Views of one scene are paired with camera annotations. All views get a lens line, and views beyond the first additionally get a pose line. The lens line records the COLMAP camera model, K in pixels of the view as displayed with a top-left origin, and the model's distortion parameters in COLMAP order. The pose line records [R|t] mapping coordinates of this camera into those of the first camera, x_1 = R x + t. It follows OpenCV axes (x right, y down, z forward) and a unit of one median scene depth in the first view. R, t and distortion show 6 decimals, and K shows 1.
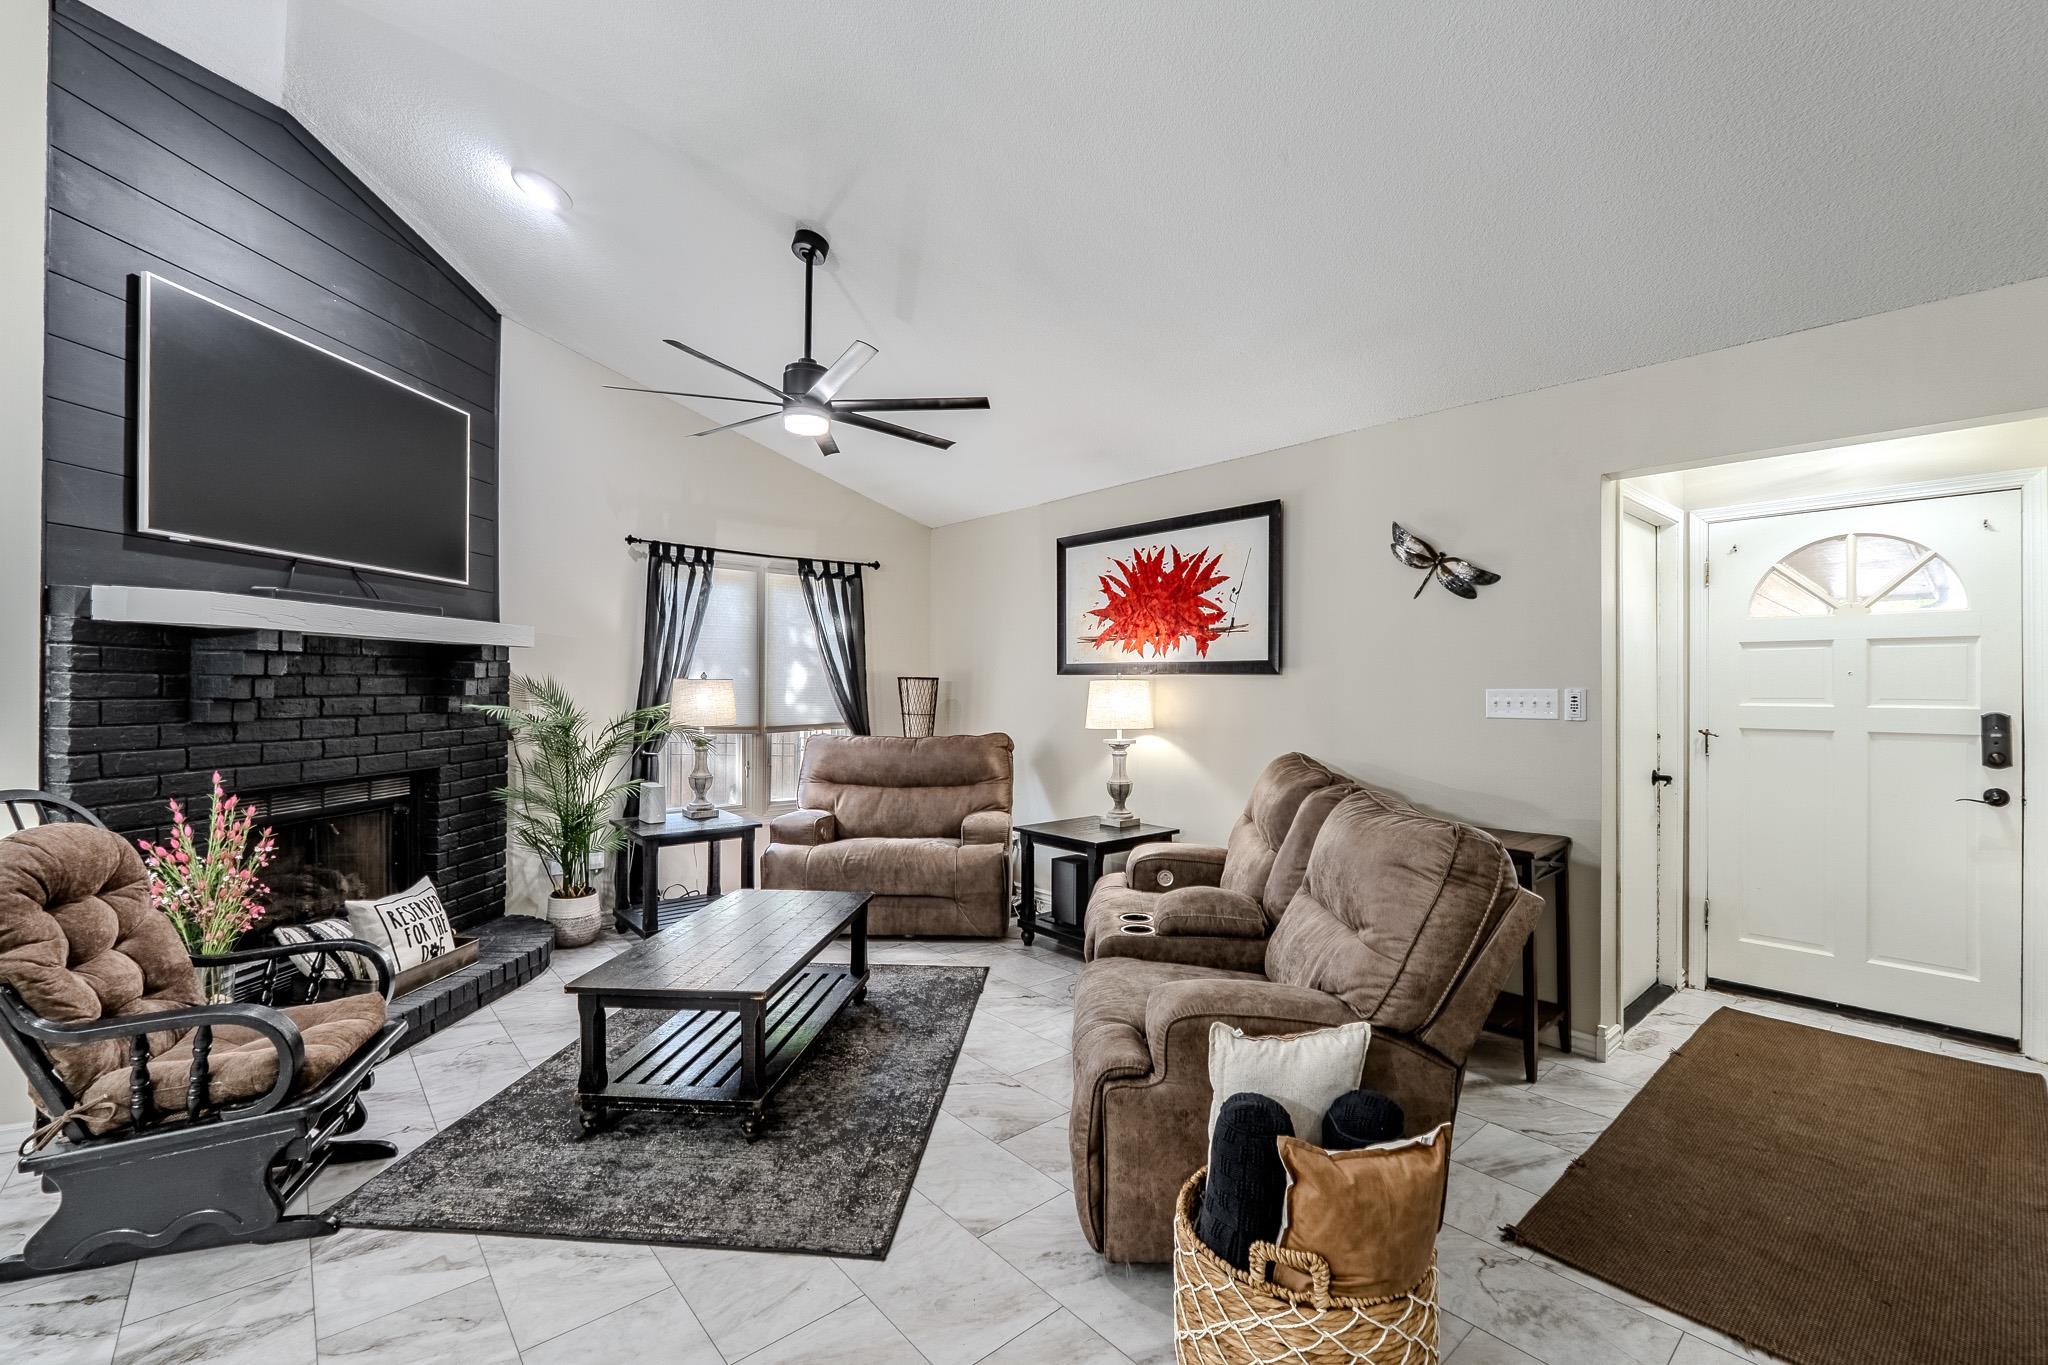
lens RADIAL K [[879.0, 0, 1030.4], [0, 879.0, 686.5], [0, 0, 1]] dist [-0.006264, -0.000375]
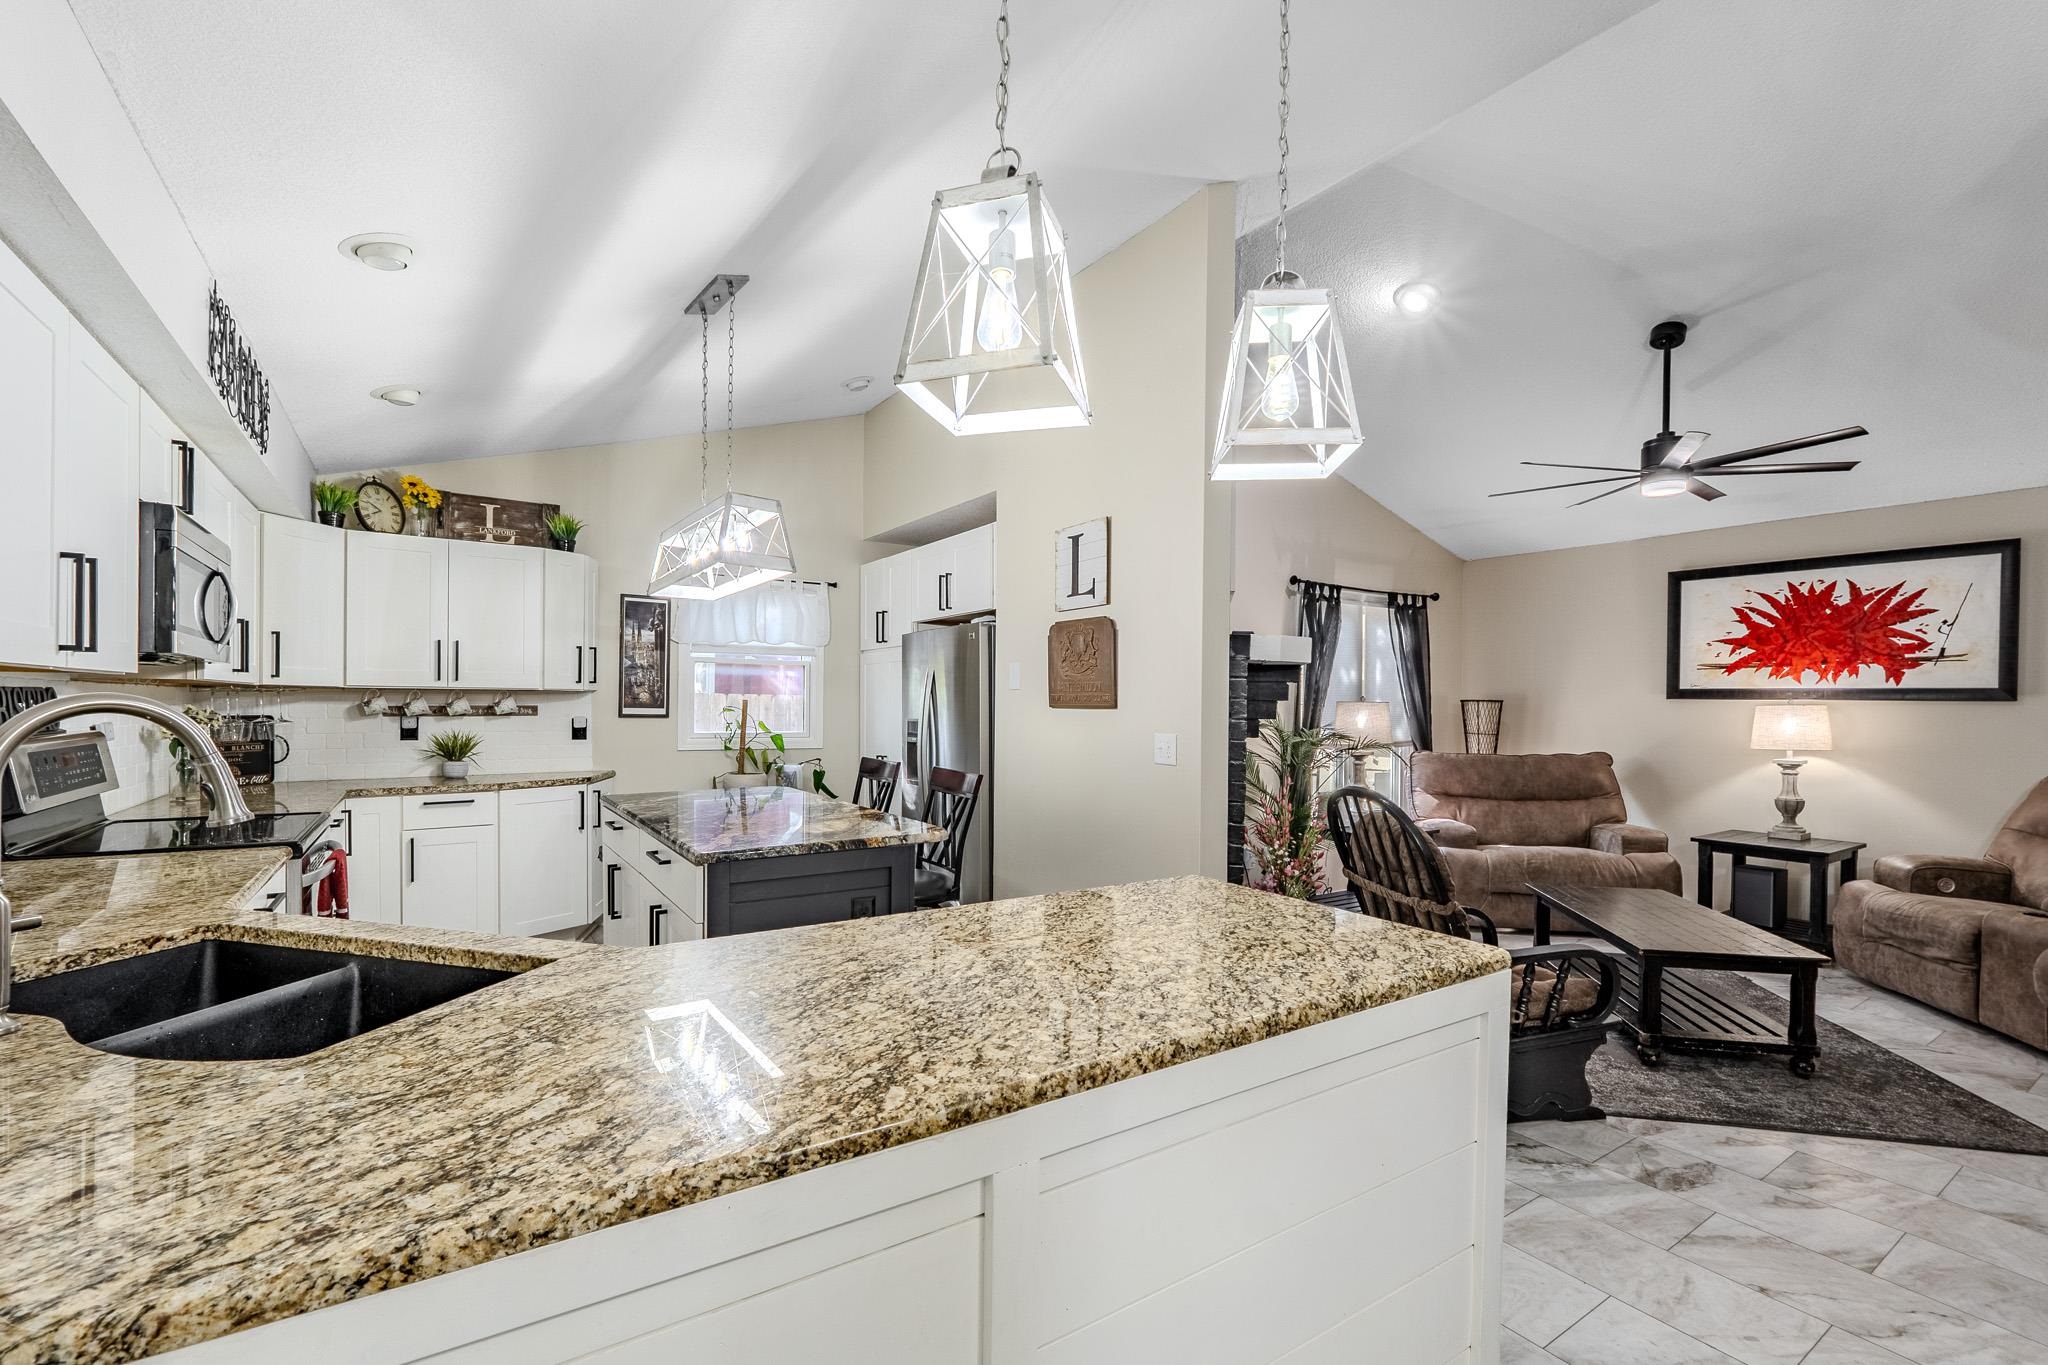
lens RADIAL K [[890.0, 0, 1027.3], [0, 890.0, 712.5], [0, 0, 1]] dist [-0.008157, -0.000120]
pose [[0.988661, 0.005080, -0.150080, -0.716298], [-0.003341, 0.999924, 0.011836, -0.008351], [0.150128, -0.011200, 0.988603, -0.235429]]
